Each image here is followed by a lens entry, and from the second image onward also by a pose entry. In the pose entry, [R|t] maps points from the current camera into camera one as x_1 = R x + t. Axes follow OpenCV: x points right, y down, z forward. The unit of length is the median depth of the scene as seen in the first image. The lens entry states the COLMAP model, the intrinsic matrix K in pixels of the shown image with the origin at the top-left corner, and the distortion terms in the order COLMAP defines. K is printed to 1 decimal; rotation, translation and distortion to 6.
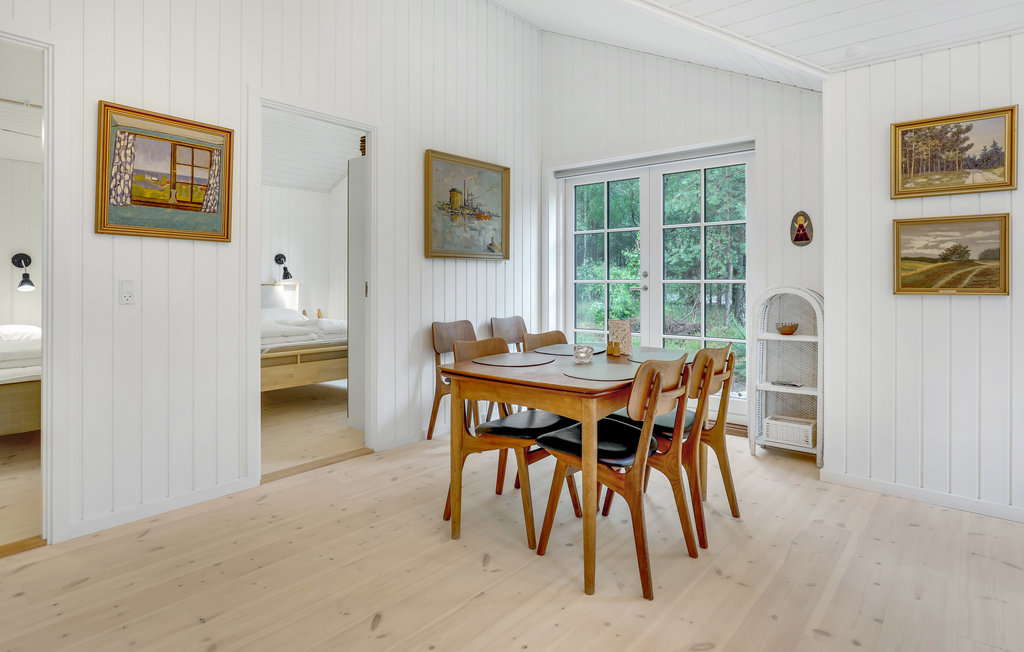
lens RADIAL K [[546.1, 0, 529.0], [0, 546.1, 284.5], [0, 0, 1]] dist [-0.022160, -0.000604]
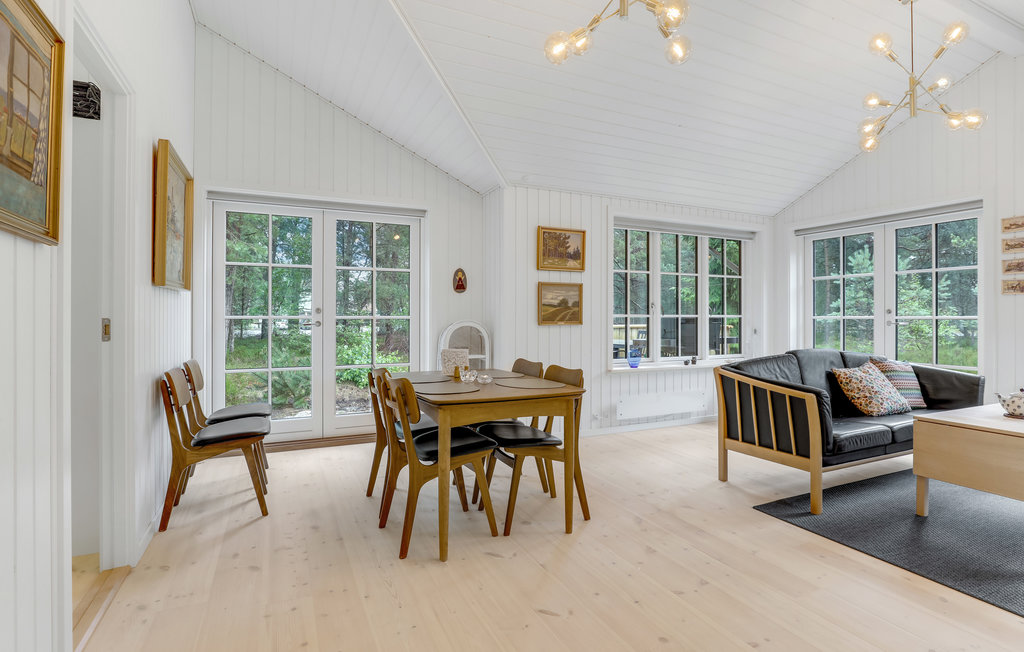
lens RADIAL K [[502.1, 0, 521.0], [0, 502.1, 317.1], [0, 0, 1]] dist [-0.020685, 0.001086]
pose [[0.424060, 0.000894, 0.905633, -0.801124], [0.000476, 0.999999, -0.001210, -0.005979], [-0.905634, 0.000944, 0.424060, 0.376114]]
